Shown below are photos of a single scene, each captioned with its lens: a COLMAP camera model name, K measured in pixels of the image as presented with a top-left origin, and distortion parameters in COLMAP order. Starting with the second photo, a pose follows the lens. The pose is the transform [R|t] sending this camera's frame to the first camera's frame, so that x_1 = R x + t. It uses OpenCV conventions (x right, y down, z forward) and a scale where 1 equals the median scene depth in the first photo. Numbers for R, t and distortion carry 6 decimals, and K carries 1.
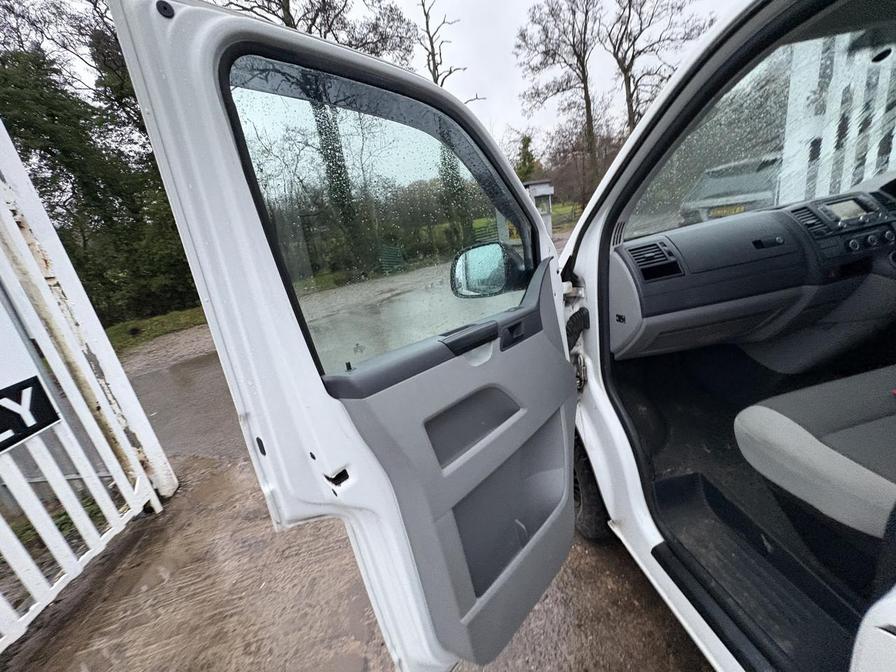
lens RADIAL K [[356.7, 0, 445.5], [0, 356.7, 335.1], [0, 0, 1]] dist [0.001863, -0.000420]
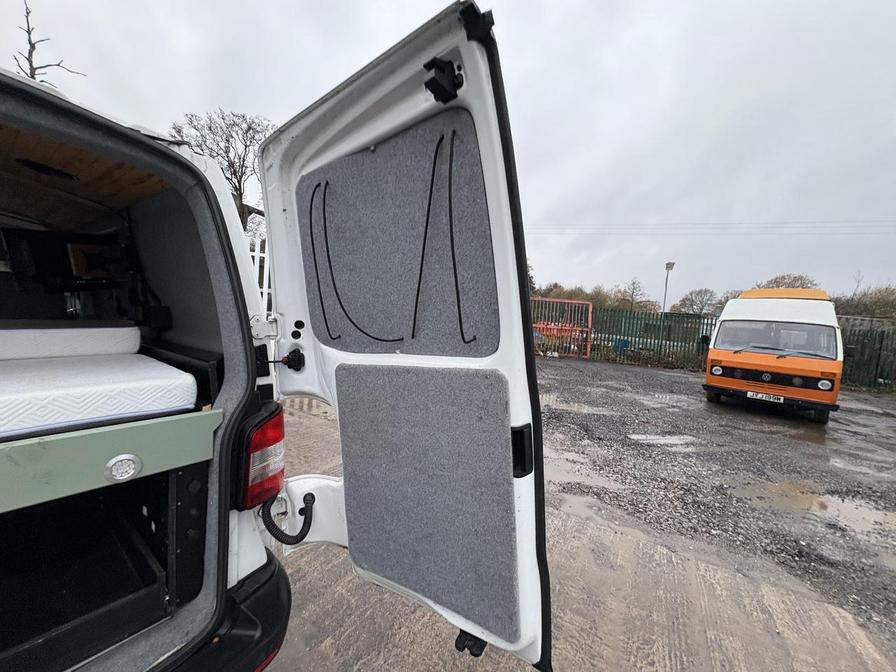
lens RADIAL K [[356.7, 0, 447.2], [0, 356.7, 336.6], [0, 0, 1]] dist [0.001863, -0.000420]
pose [[0.669615, 0.183061, 0.719795, 0.169358], [0.013847, 0.965903, -0.258533, 0.047358], [-0.742580, 0.183084, 0.644248, -0.249093]]
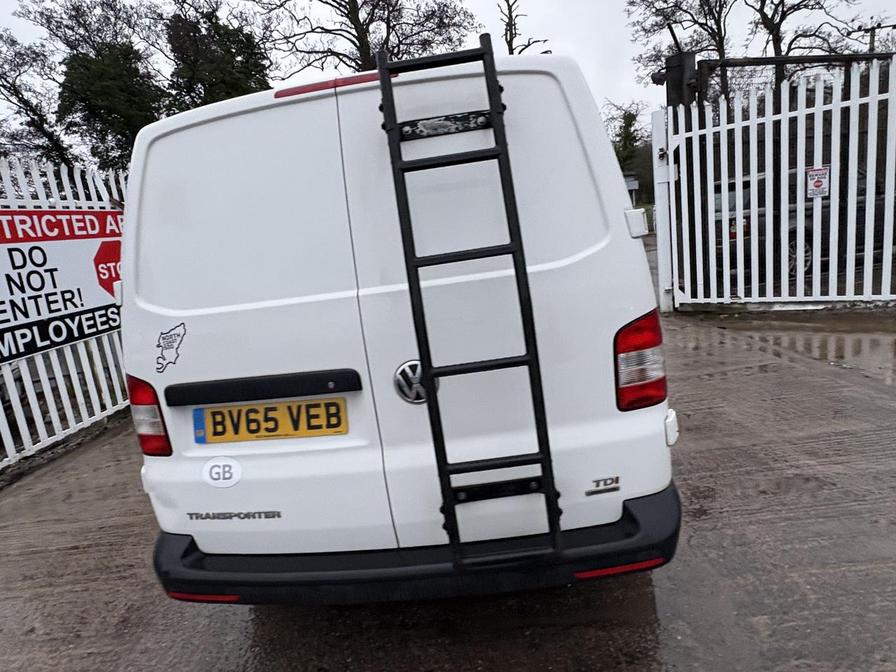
lens RADIAL K [[526.8, 0, 448.8], [0, 526.8, 333.7], [0, 0, 1]] dist [0.000263, 0.000601]
pose [[0.975413, 0.093023, -0.199789, 0.189784], [-0.106717, 0.992544, -0.058881, 0.058401], [0.192822, 0.078754, 0.978068, -0.282750]]
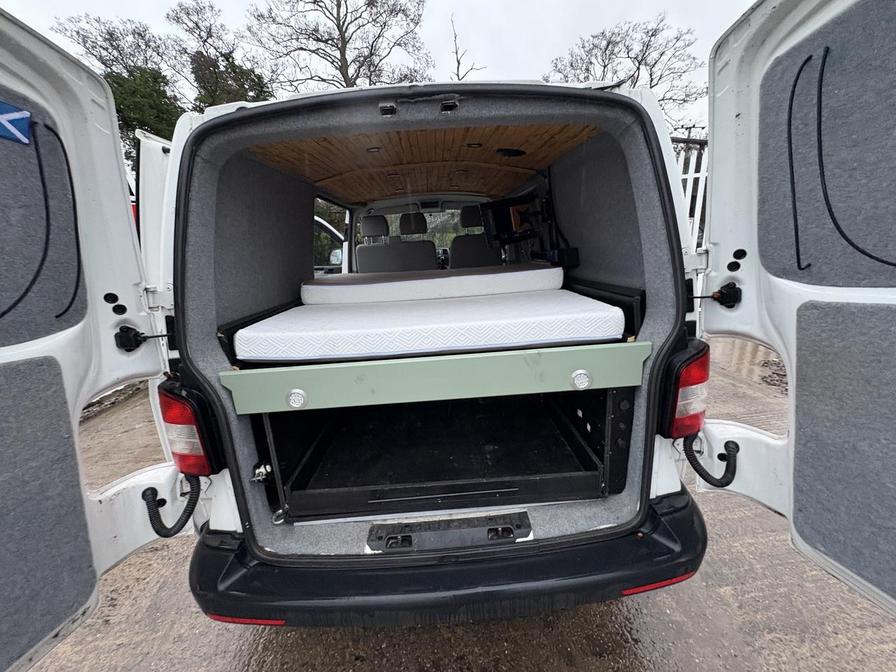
lens RADIAL K [[356.7, 0, 447.7], [0, 356.7, 336.7], [0, 0, 1]] dist [0.001863, -0.000420]
pose [[0.987801, 0.143904, -0.059498, 0.152334], [-0.144677, 0.989439, -0.008866, 0.048214], [0.057594, 0.017366, 0.998189, -0.244279]]
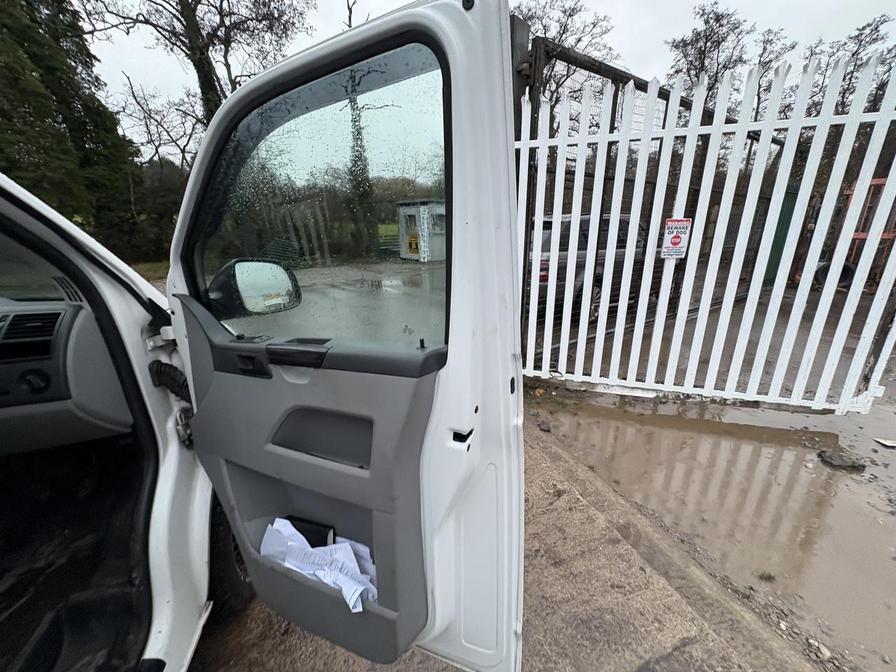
lens RADIAL K [[356.7, 0, 446.9], [0, 356.7, 336.6], [0, 0, 1]] dist [0.001863, -0.000420]
pose [[0.982106, 0.124356, 0.141437, 0.232148], [-0.123485, 0.992234, -0.014954, -0.047771], [-0.142198, -0.002779, 0.989834, 0.006475]]
